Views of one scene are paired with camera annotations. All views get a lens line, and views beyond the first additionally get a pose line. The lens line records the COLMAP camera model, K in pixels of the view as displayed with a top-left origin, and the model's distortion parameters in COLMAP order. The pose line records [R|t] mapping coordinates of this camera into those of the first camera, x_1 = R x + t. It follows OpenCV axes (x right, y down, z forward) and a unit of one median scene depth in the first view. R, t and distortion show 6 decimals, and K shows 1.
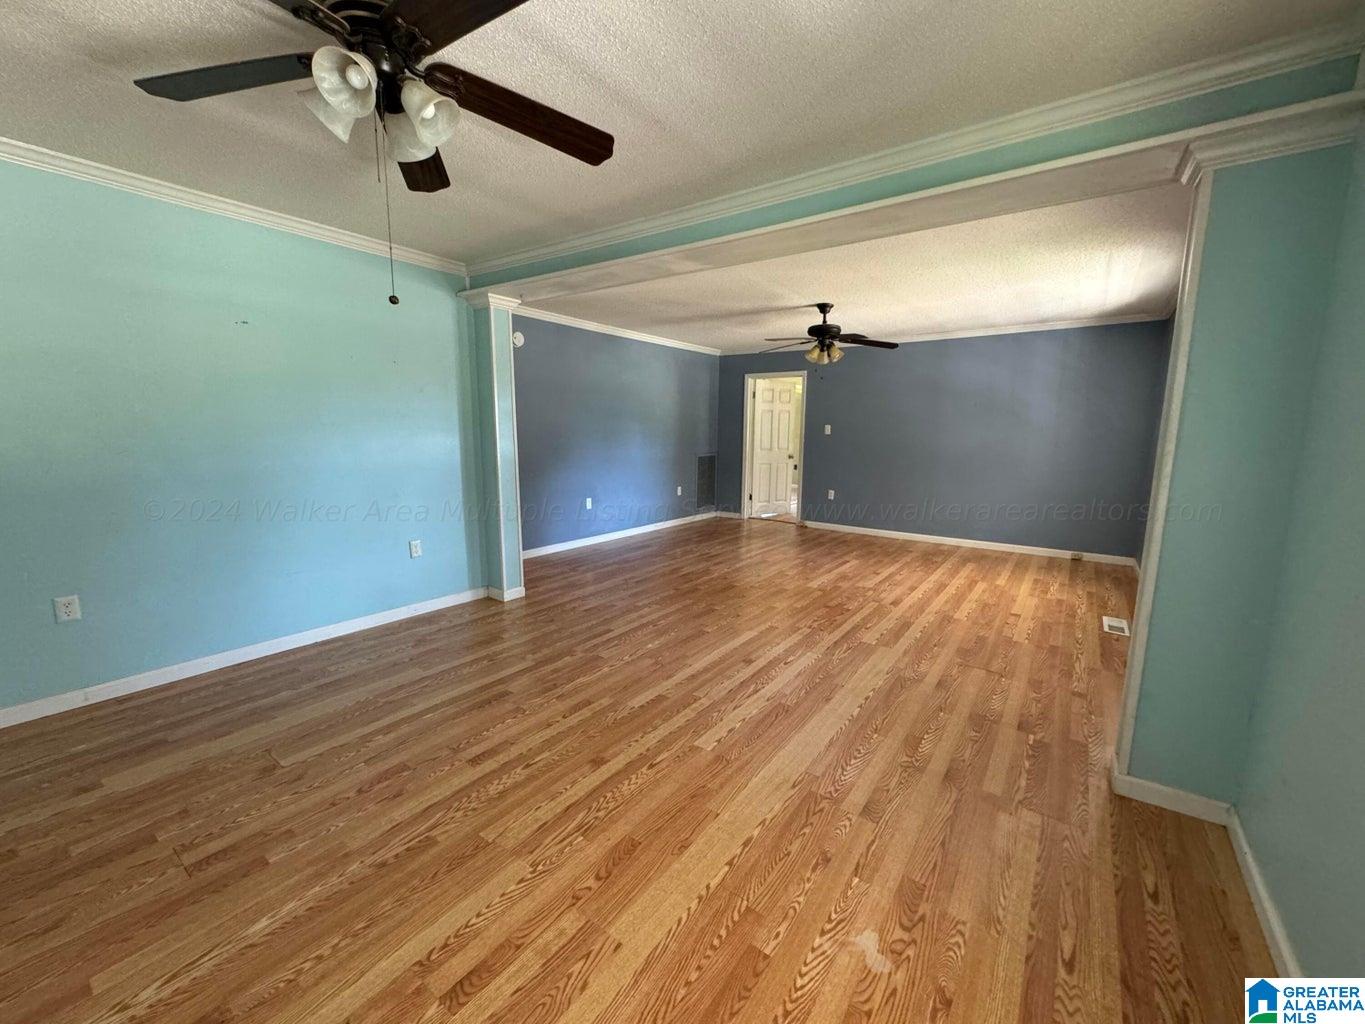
lens RADIAL K [[548.4, 0, 684.7], [0, 548.4, 511.4], [0, 0, 1]] dist [-0.002593, 0.000058]
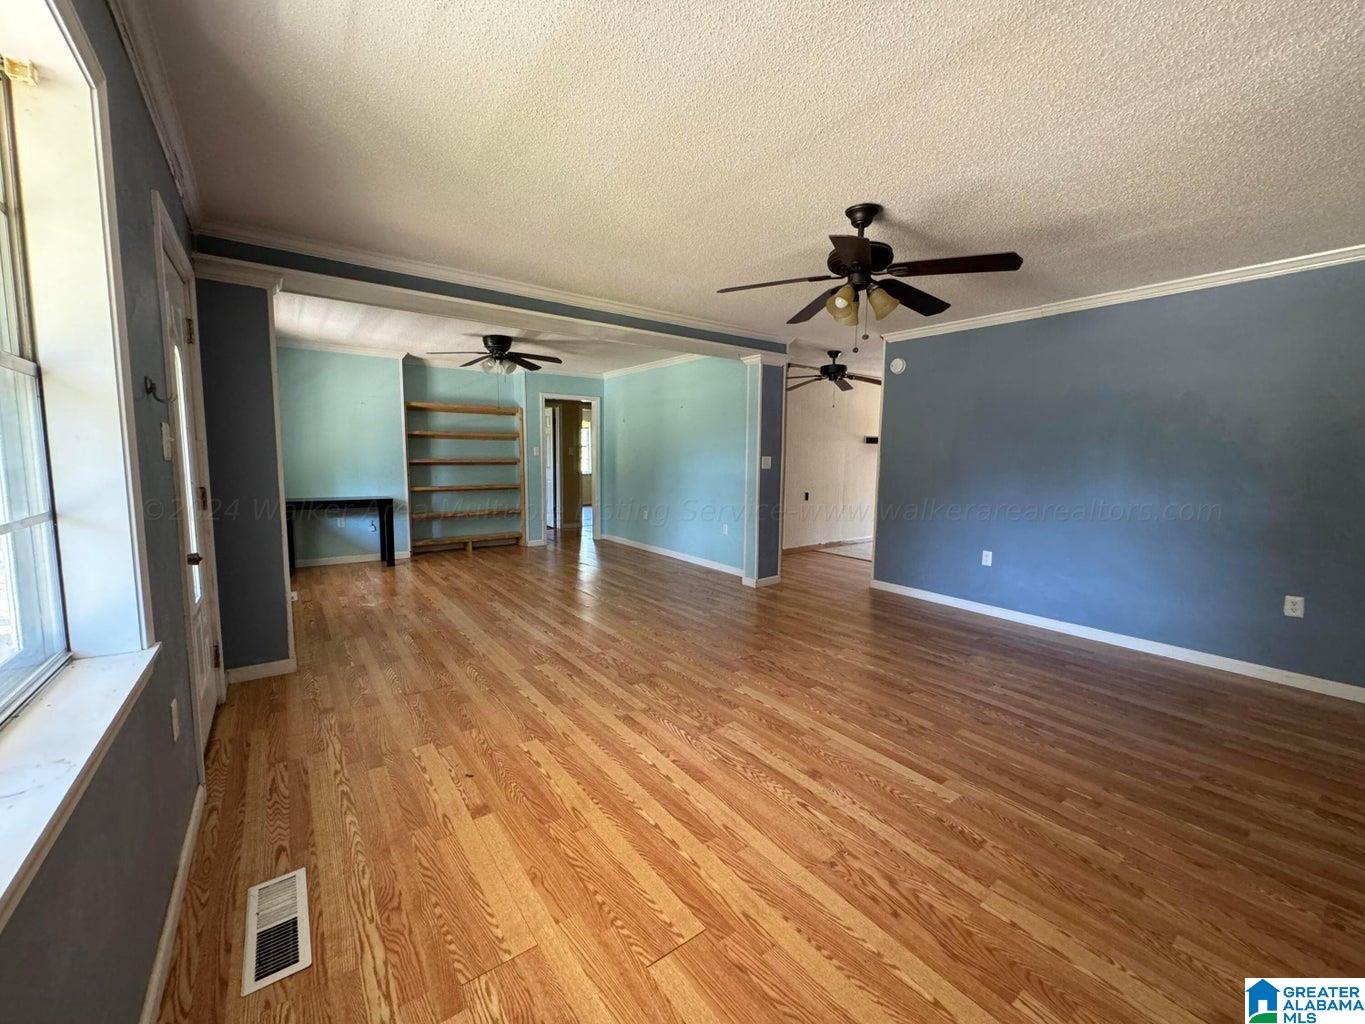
lens RADIAL K [[548.4, 0, 684.7], [0, 548.4, 511.4], [0, 0, 1]] dist [-0.002593, 0.000058]
pose [[-0.303319, 0.081796, -0.949372, 0.992761], [-0.161034, 0.977579, 0.135676, -0.169997], [0.939183, 0.194034, -0.283346, 1.259278]]
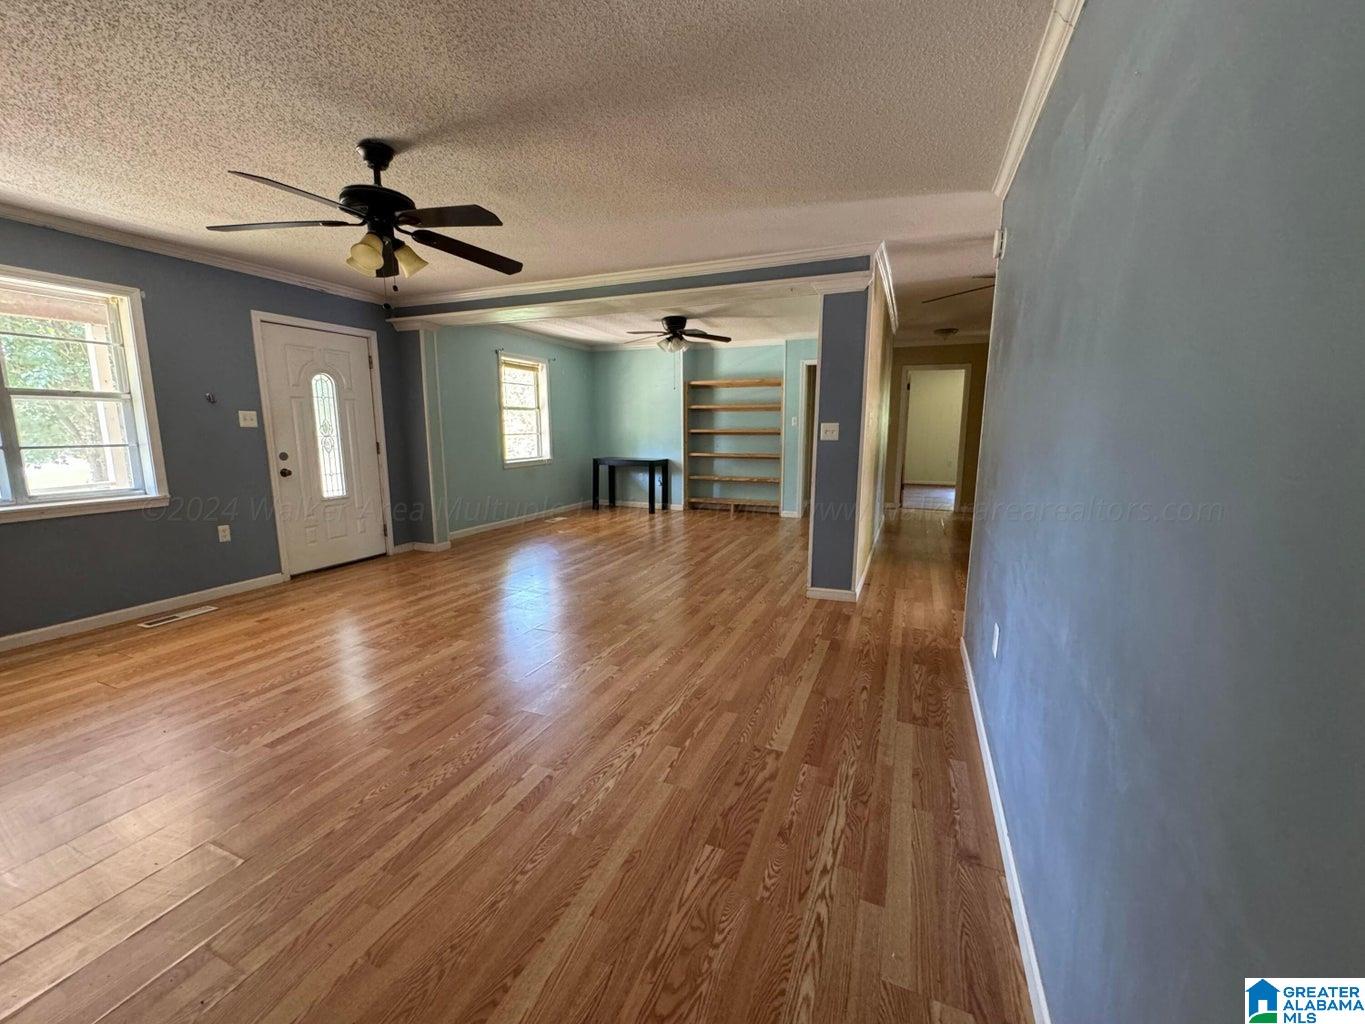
lens RADIAL K [[548.4, 0, 684.7], [0, 548.4, 511.4], [0, 0, 1]] dist [-0.002593, 0.000058]
pose [[-0.973845, 0.022165, -0.226131, 0.131285], [-0.047987, 0.952718, 0.300044, -0.281662], [0.222089, 0.303047, -0.926736, 1.926579]]
